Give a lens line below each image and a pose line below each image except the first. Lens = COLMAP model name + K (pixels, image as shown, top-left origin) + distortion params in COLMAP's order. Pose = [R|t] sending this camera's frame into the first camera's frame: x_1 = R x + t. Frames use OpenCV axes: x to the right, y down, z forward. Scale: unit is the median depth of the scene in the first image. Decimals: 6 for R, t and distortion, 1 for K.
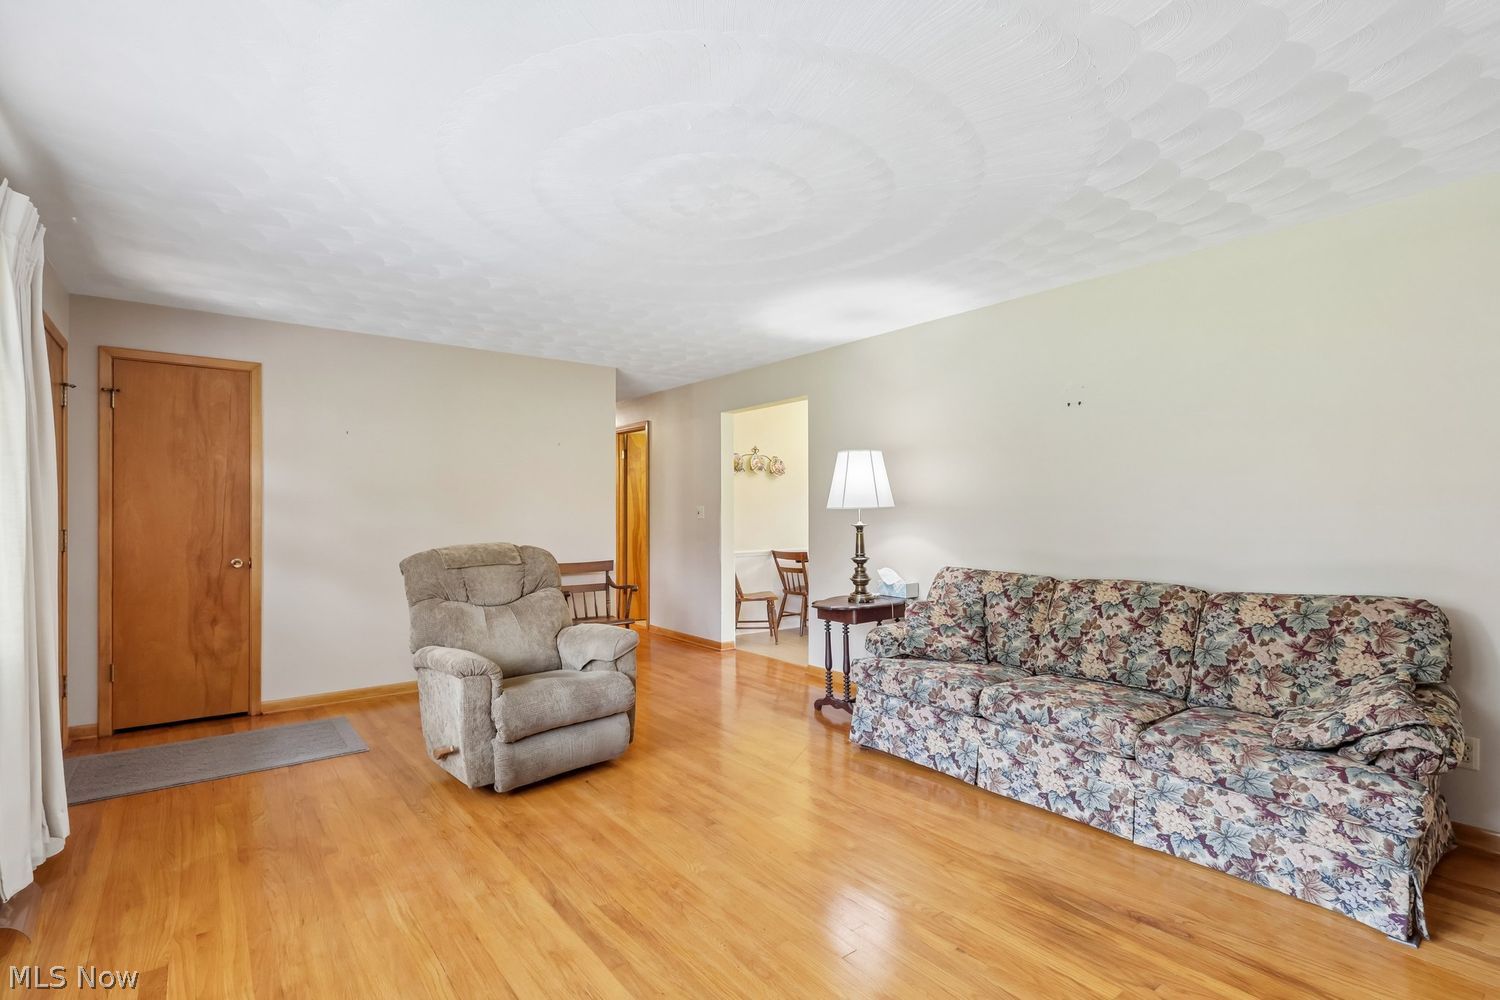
lens RADIAL K [[705.8, 0, 753.1], [0, 705.8, 503.1], [0, 0, 1]] dist [0.001948, -0.000233]
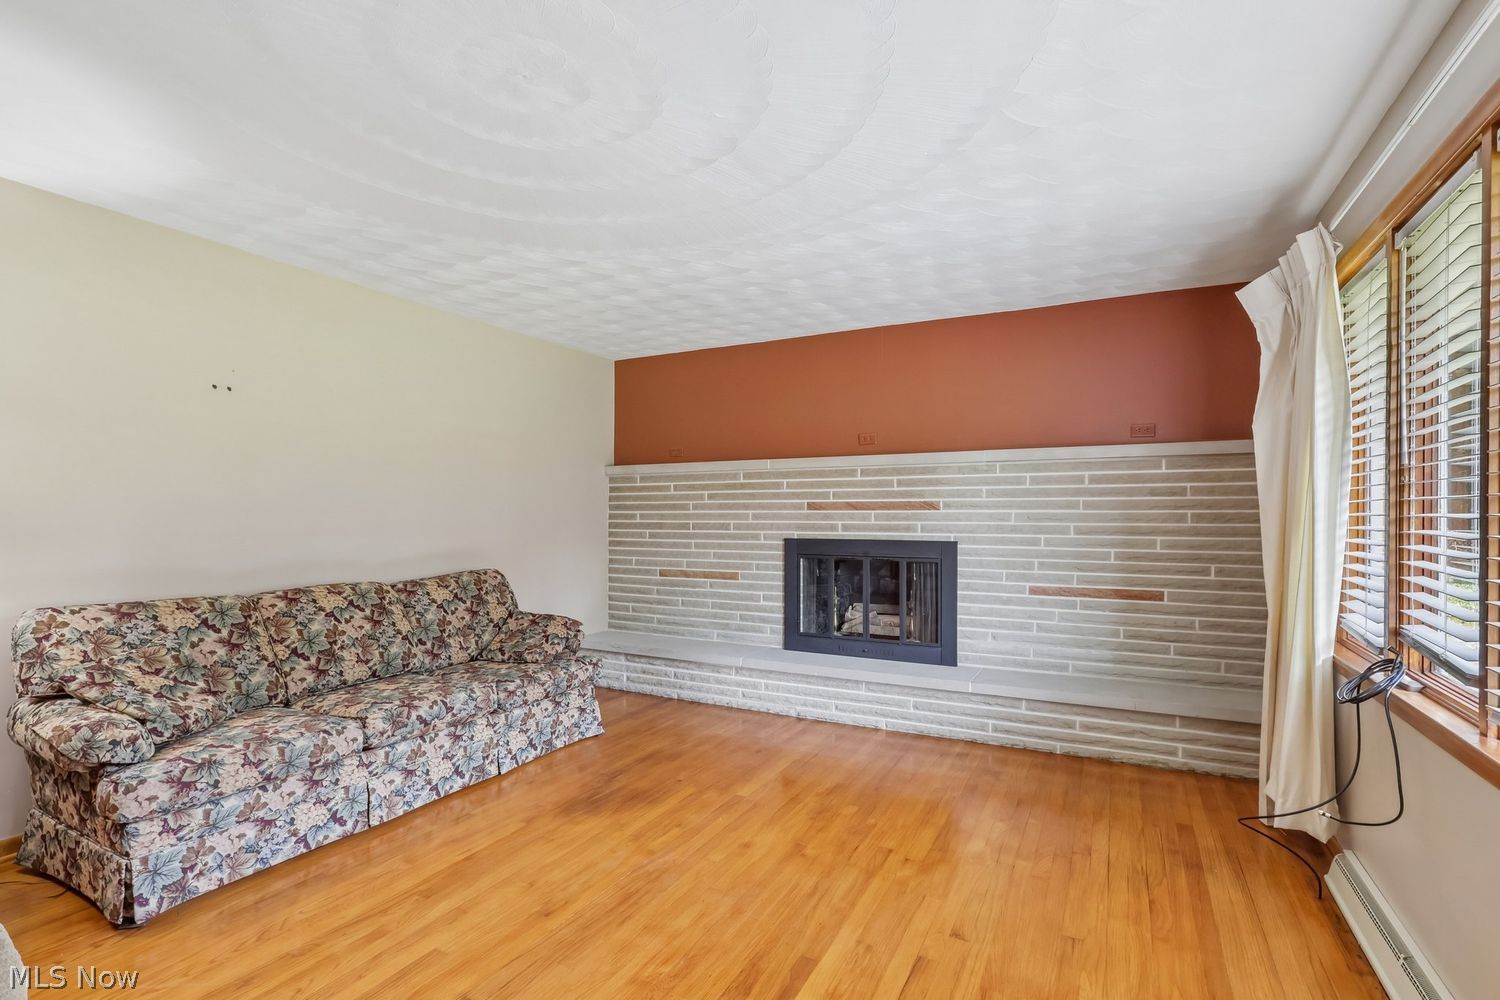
lens RADIAL K [[705.8, 0, 752.7], [0, 705.8, 512.9], [0, 0, 1]] dist [0.001948, -0.000233]
pose [[-0.409002, 0.007065, 0.912506, -0.684660], [-0.006969, 0.999917, -0.010866, 0.015467], [-0.912507, -0.010803, -0.408918, 0.933592]]
